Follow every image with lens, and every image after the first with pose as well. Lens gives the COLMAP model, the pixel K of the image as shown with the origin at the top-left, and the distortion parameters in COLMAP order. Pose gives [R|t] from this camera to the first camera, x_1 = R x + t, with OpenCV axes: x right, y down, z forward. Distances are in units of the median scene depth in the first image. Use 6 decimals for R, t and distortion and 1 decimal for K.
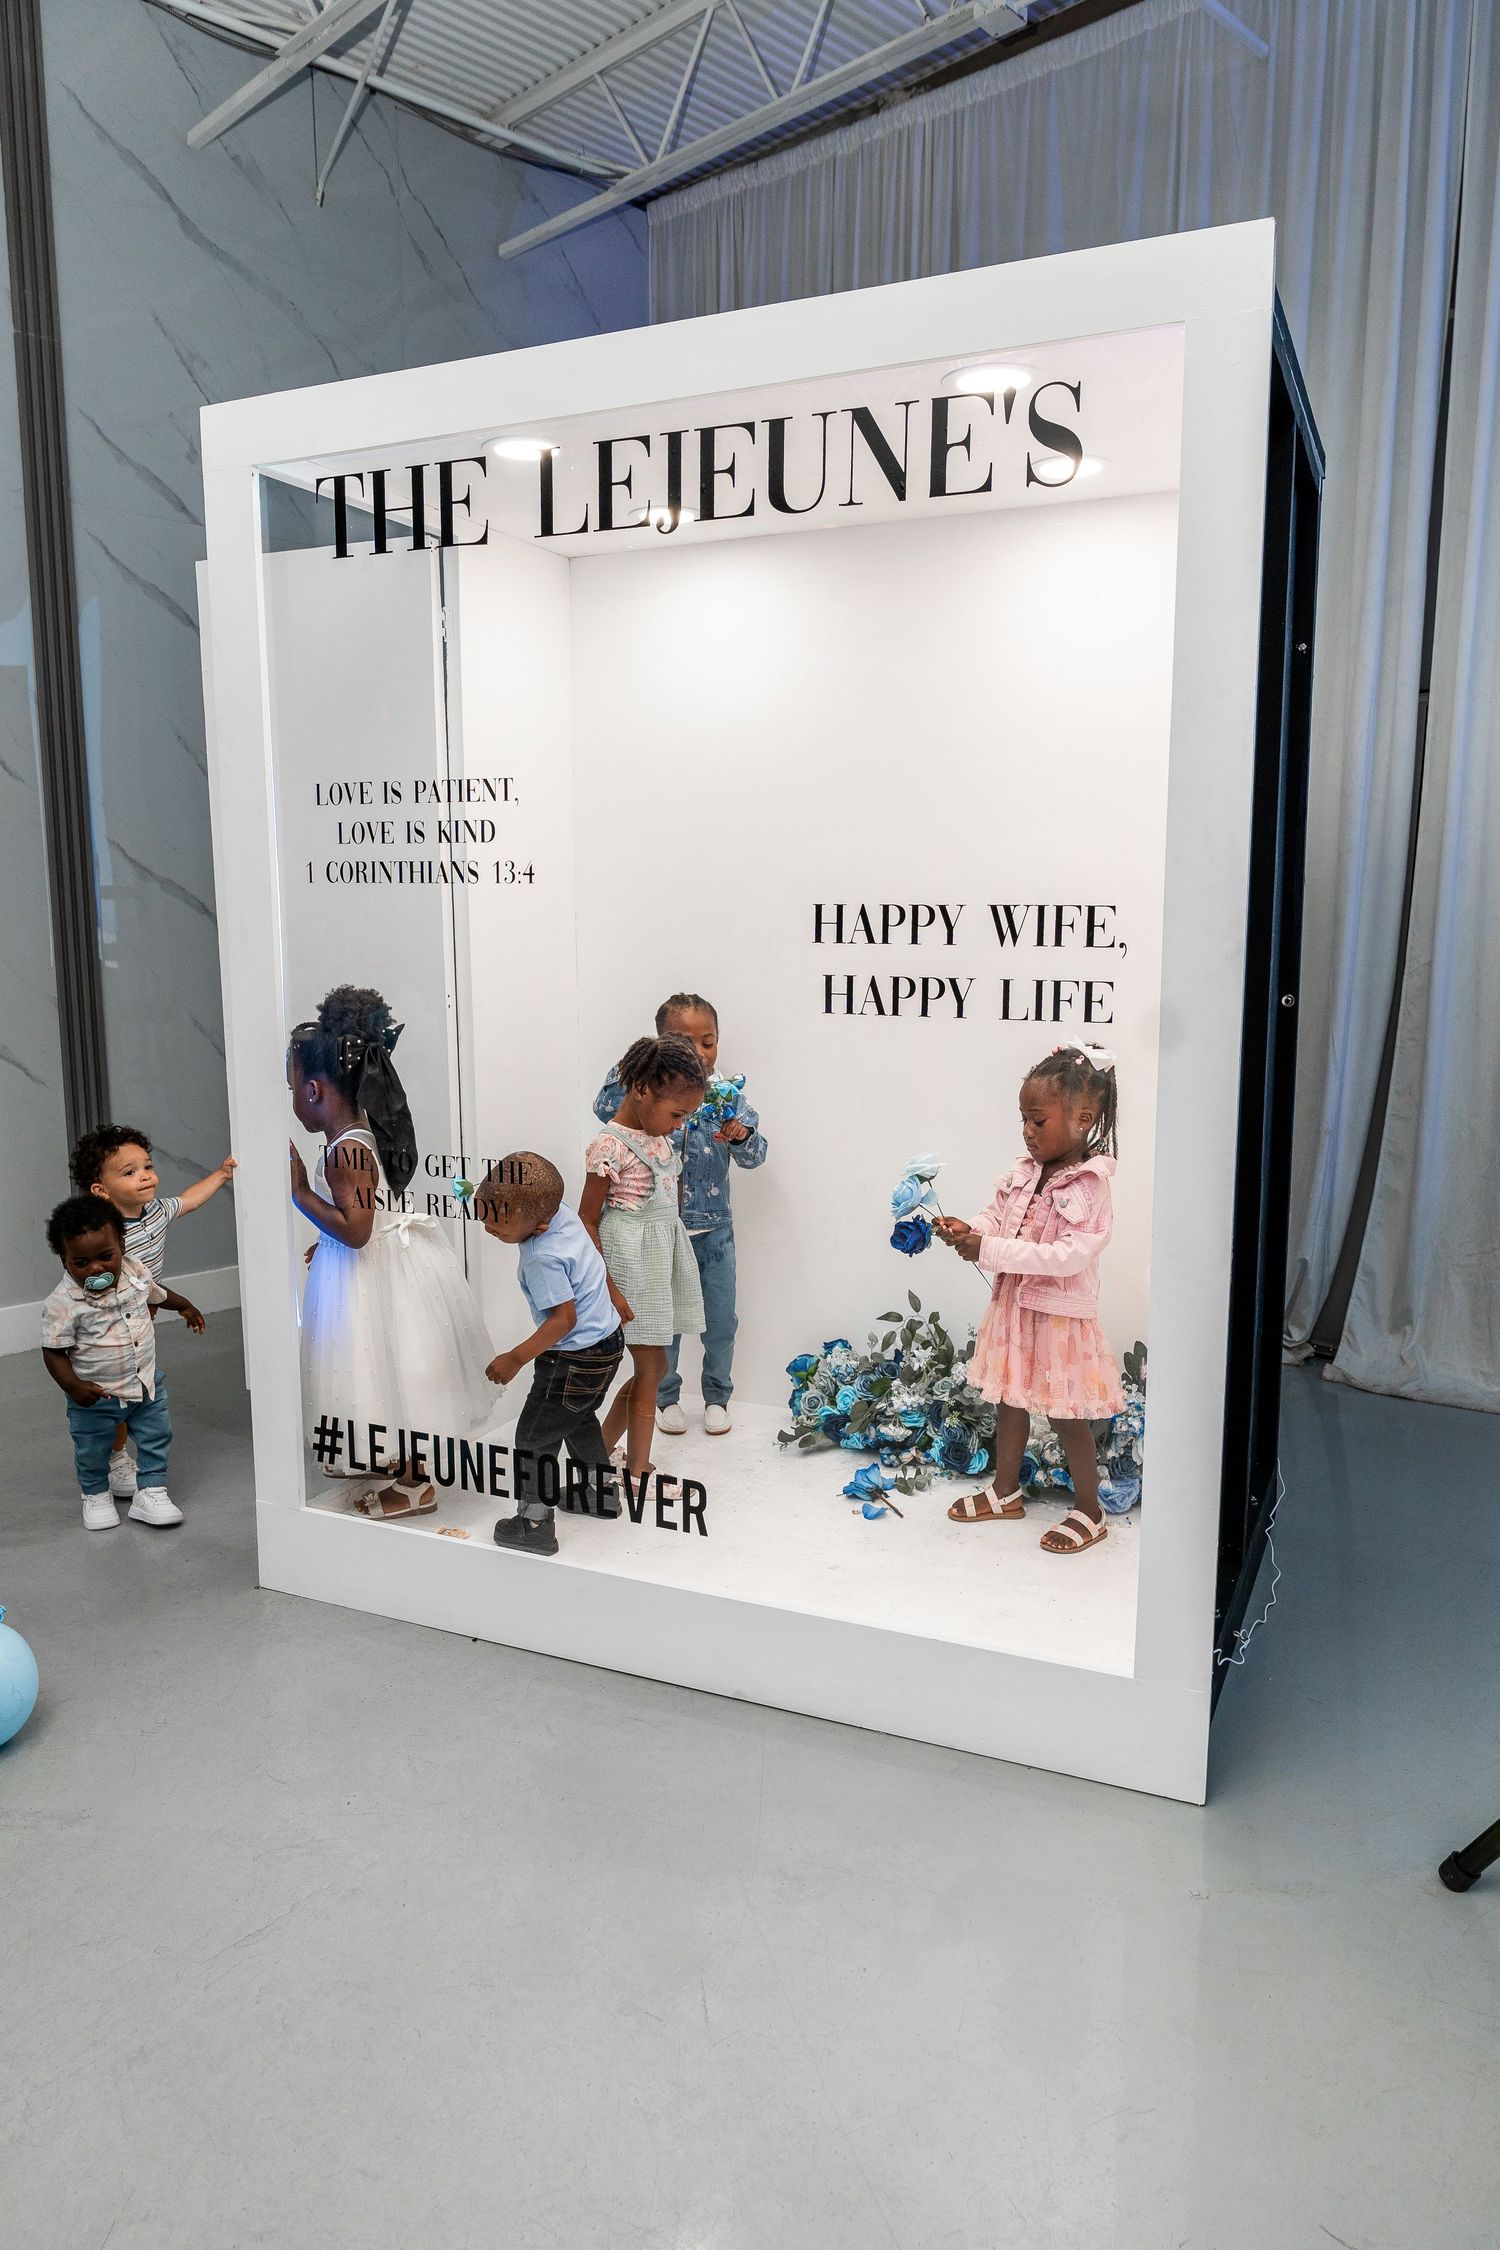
lens RADIAL K [[1332.2, 0, 779.9], [0, 1332.2, 1104.4], [0, 0, 1]] dist [-0.011996, -0.002875]
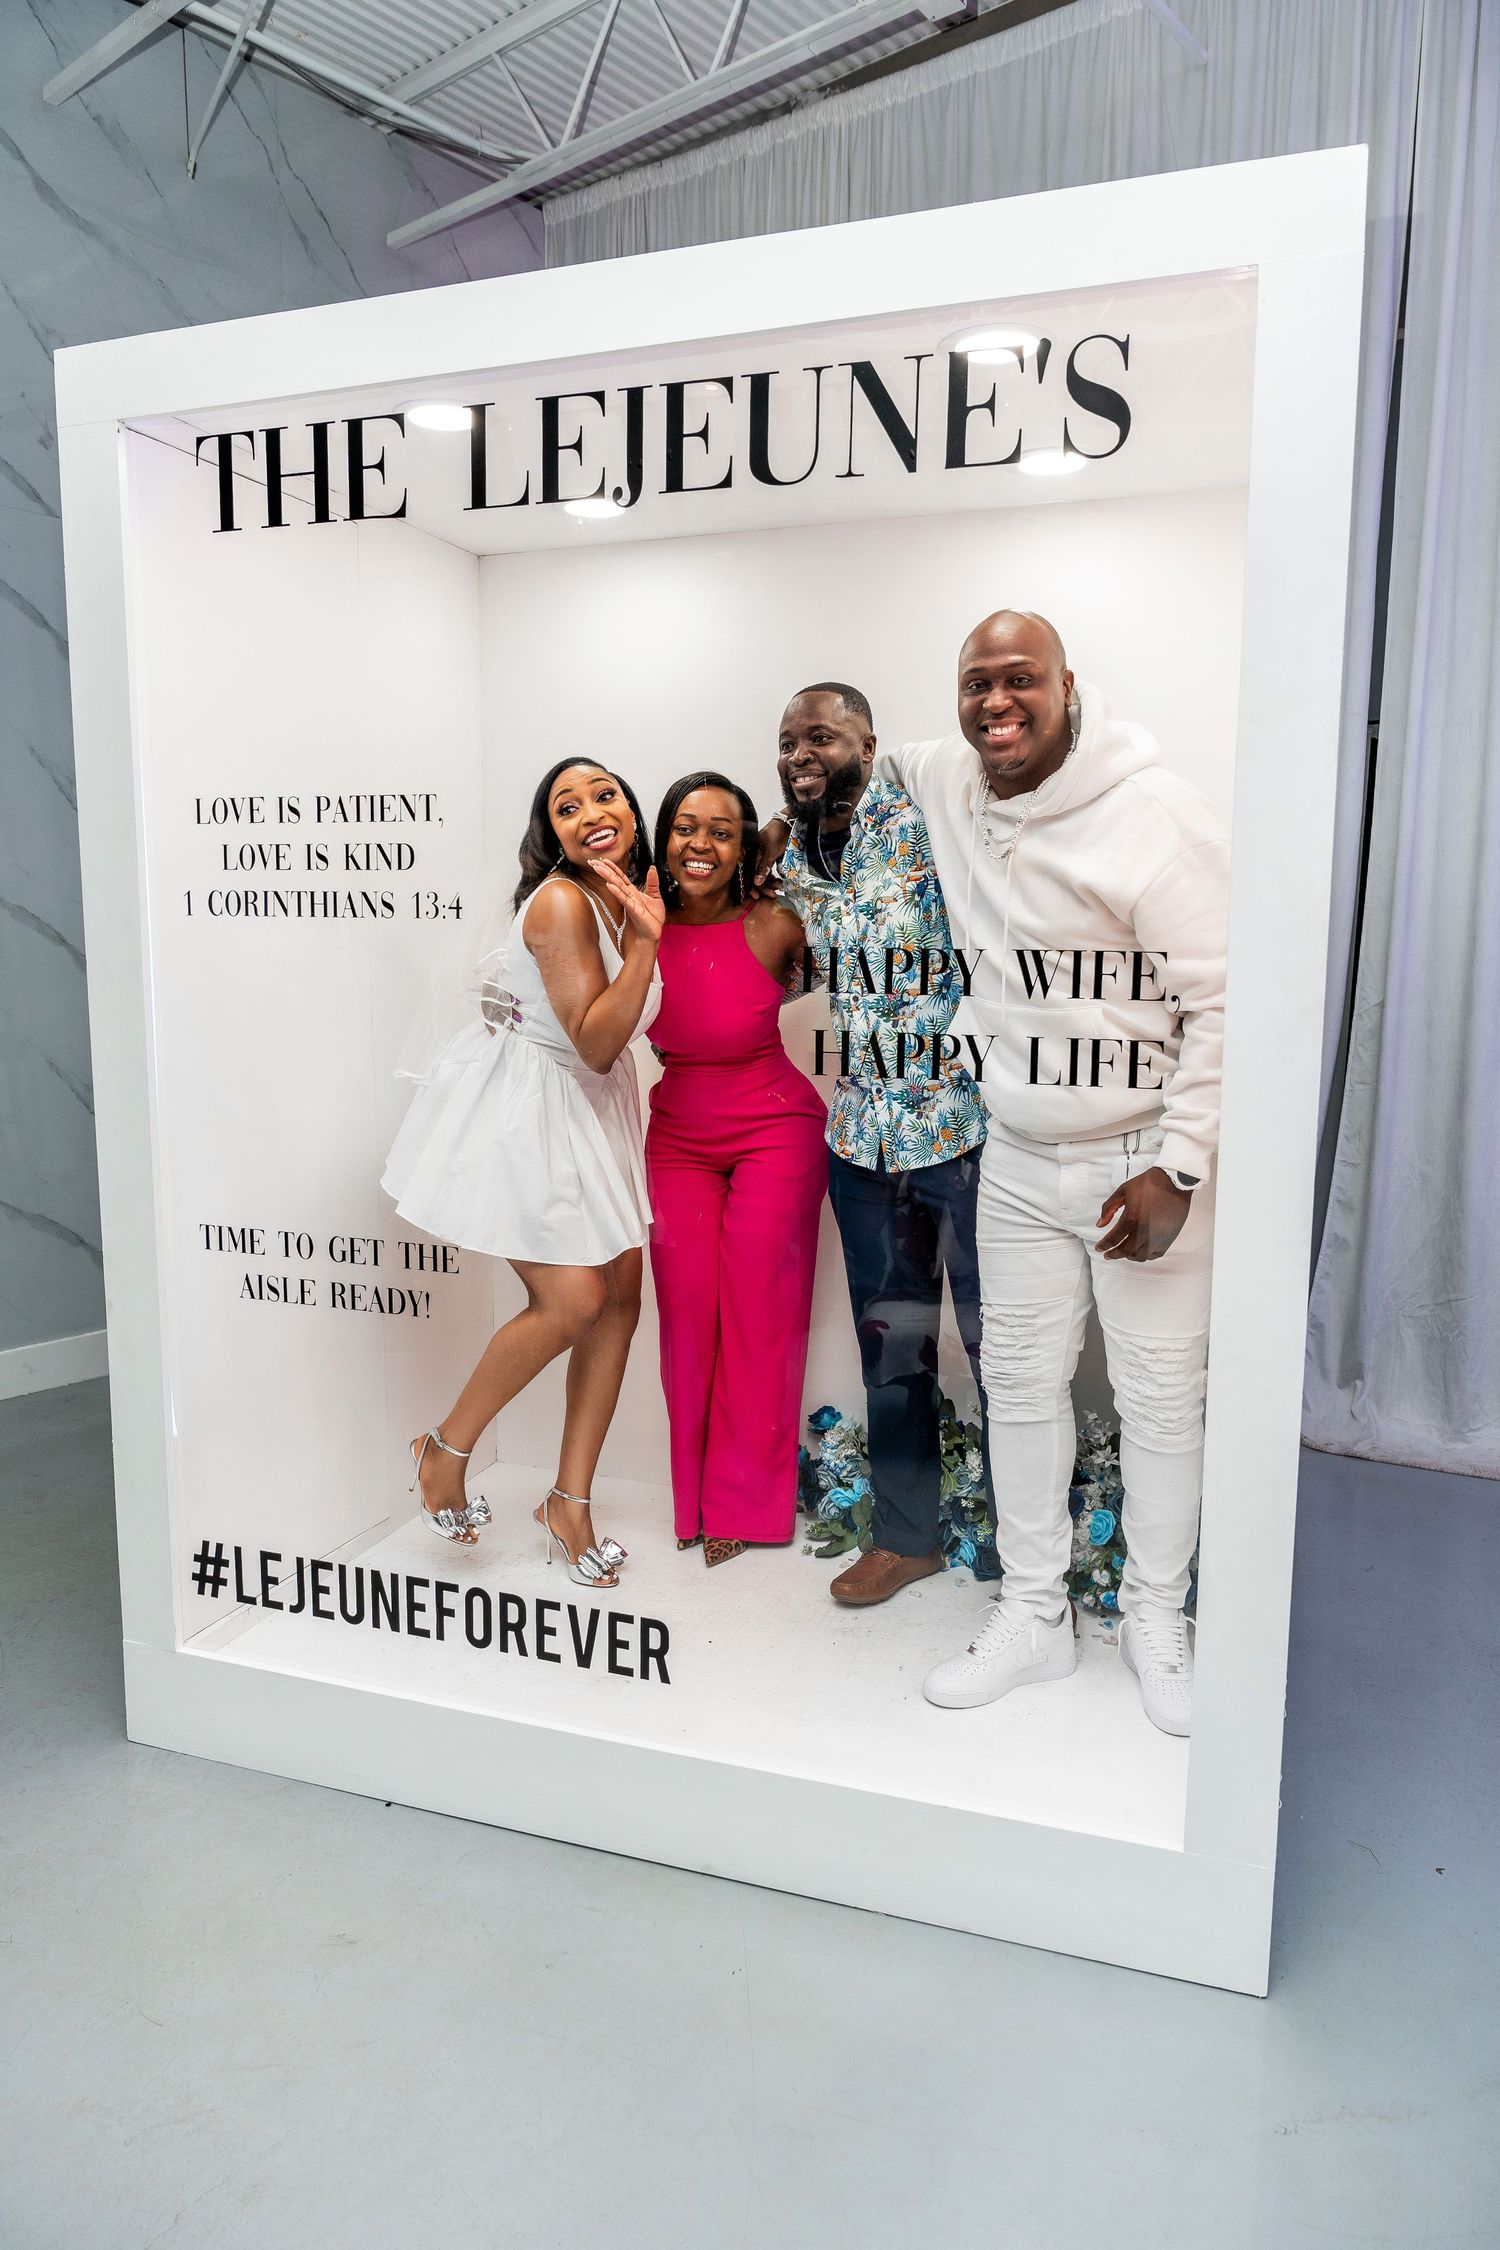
lens RADIAL K [[1332.2, 0, 761.3], [0, 1332.2, 1120.4], [0, 0, 1]] dist [-0.011996, -0.002875]
pose [[0.997146, -0.004431, 0.075366, -0.058211], [0.005142, 0.999944, -0.009233, -0.028664], [-0.075320, 0.009594, 0.997113, 0.140583]]
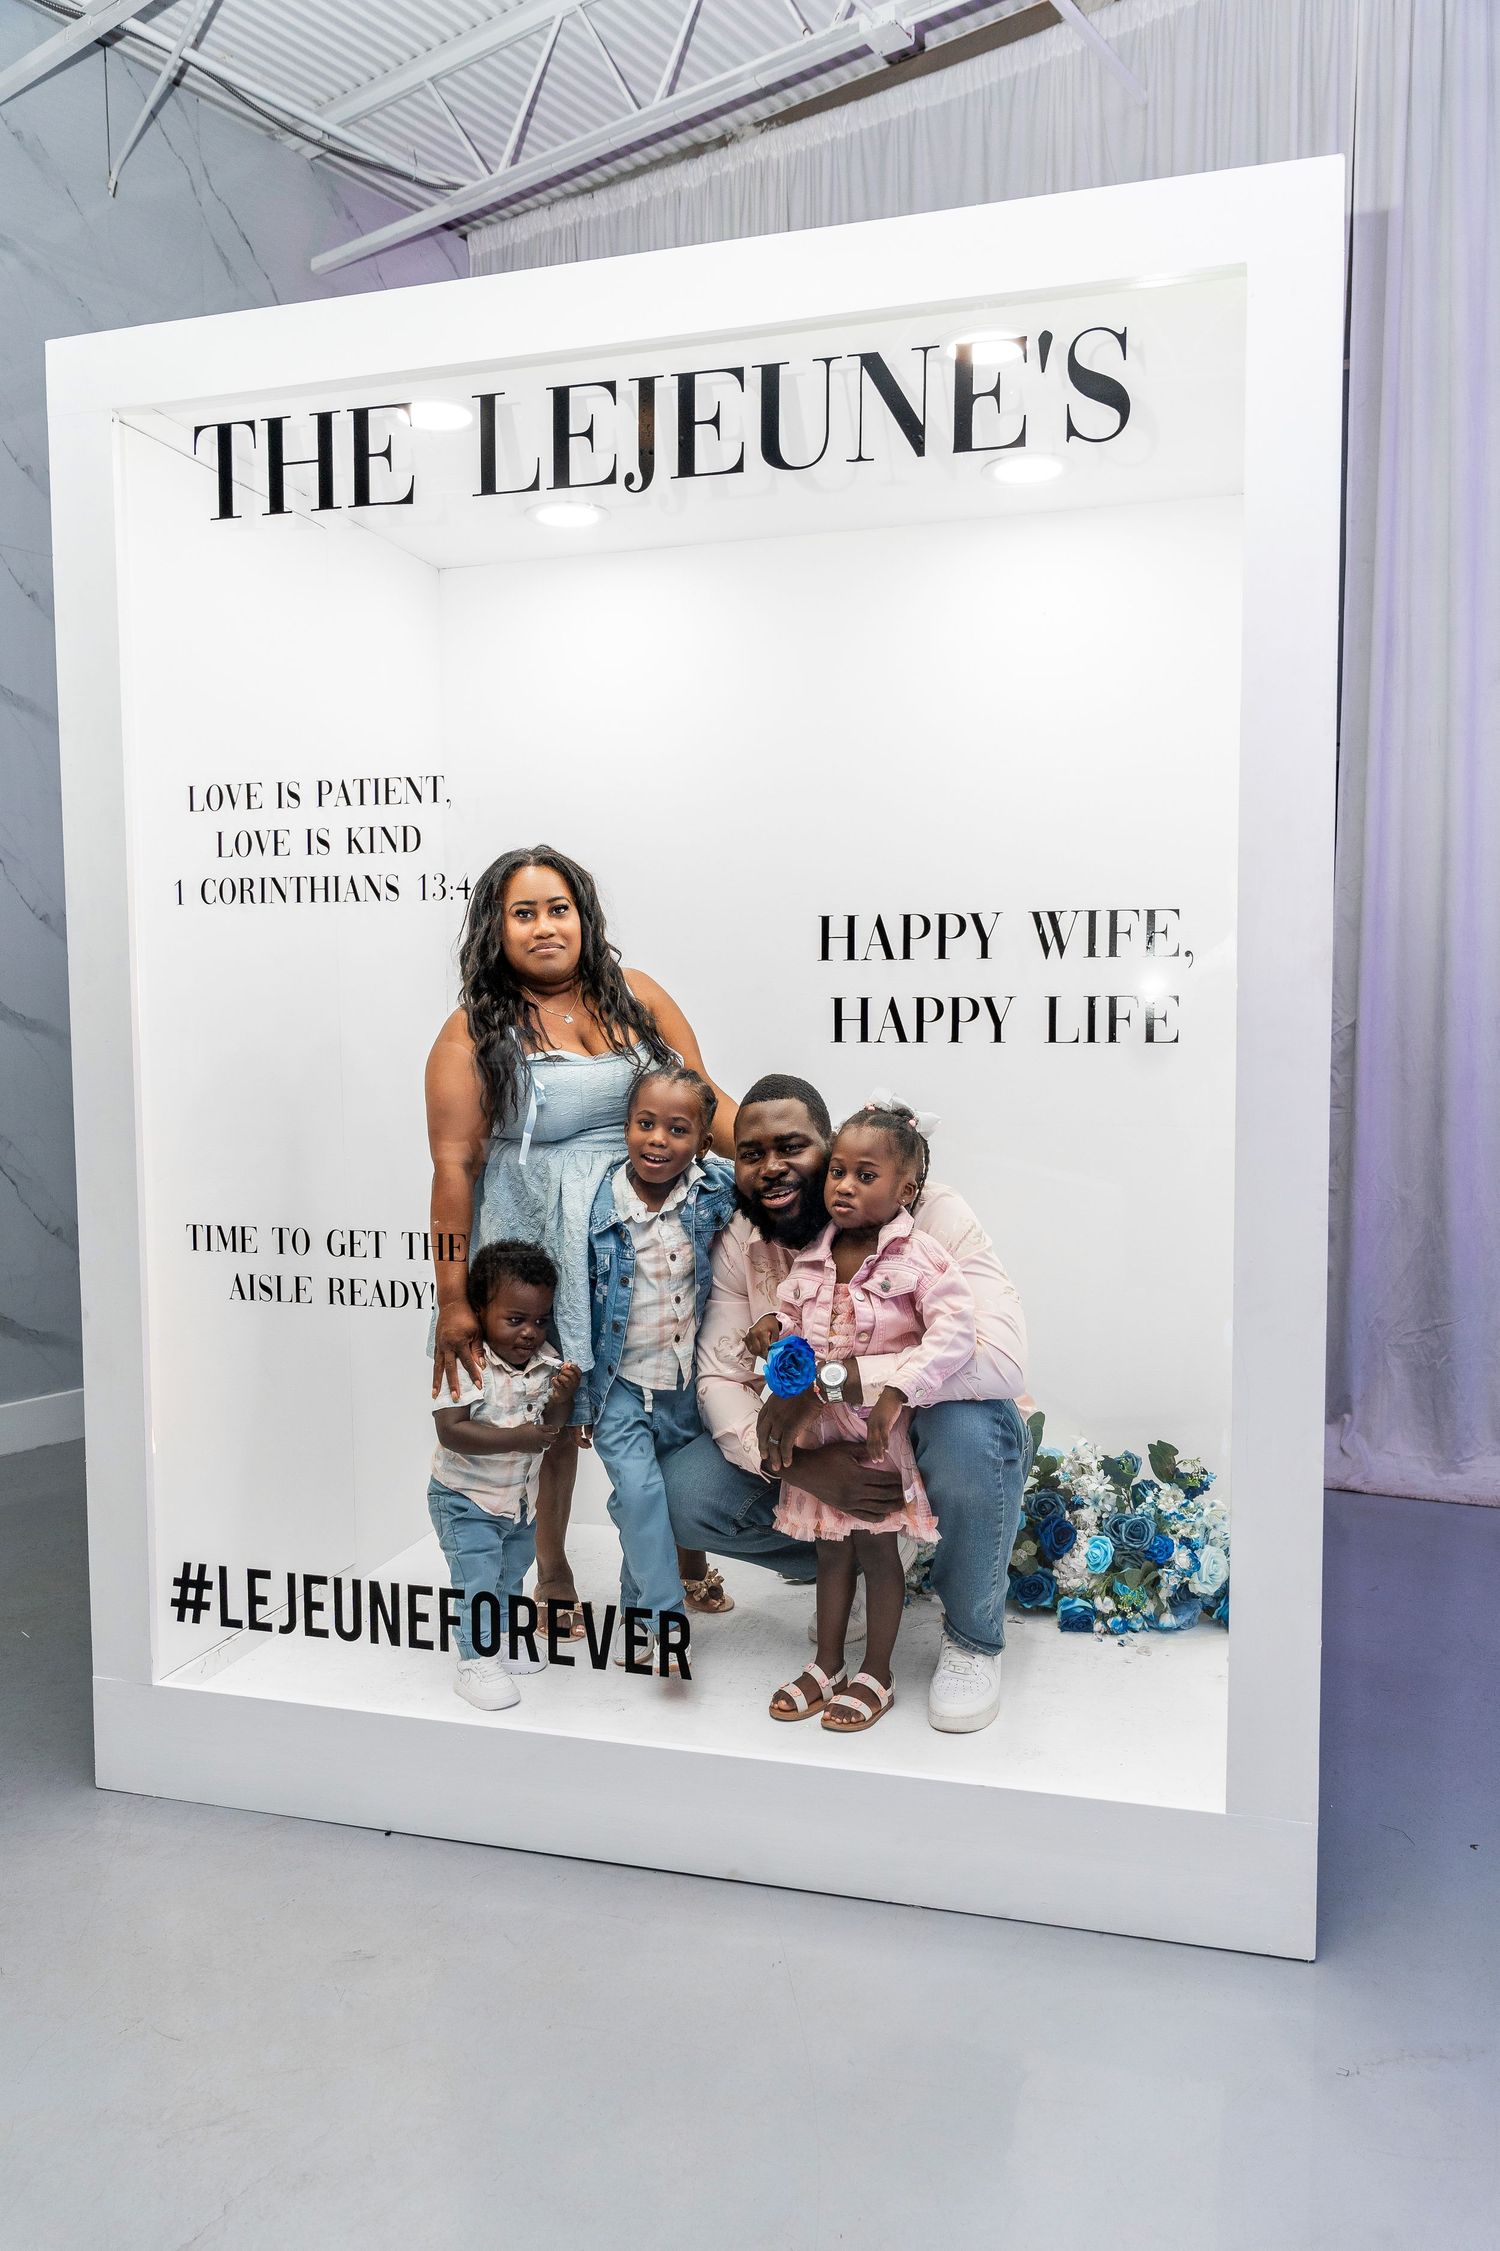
lens RADIAL K [[1438.2, 0, 755.2], [0, 1438.2, 1122.6], [0, 0, 1]] dist [-0.005733, -0.004722]
pose [[0.991660, -0.016689, 0.127794, -0.122357], [0.025360, 0.997462, -0.066528, 0.039034], [-0.126359, 0.069214, 0.989567, 0.086005]]
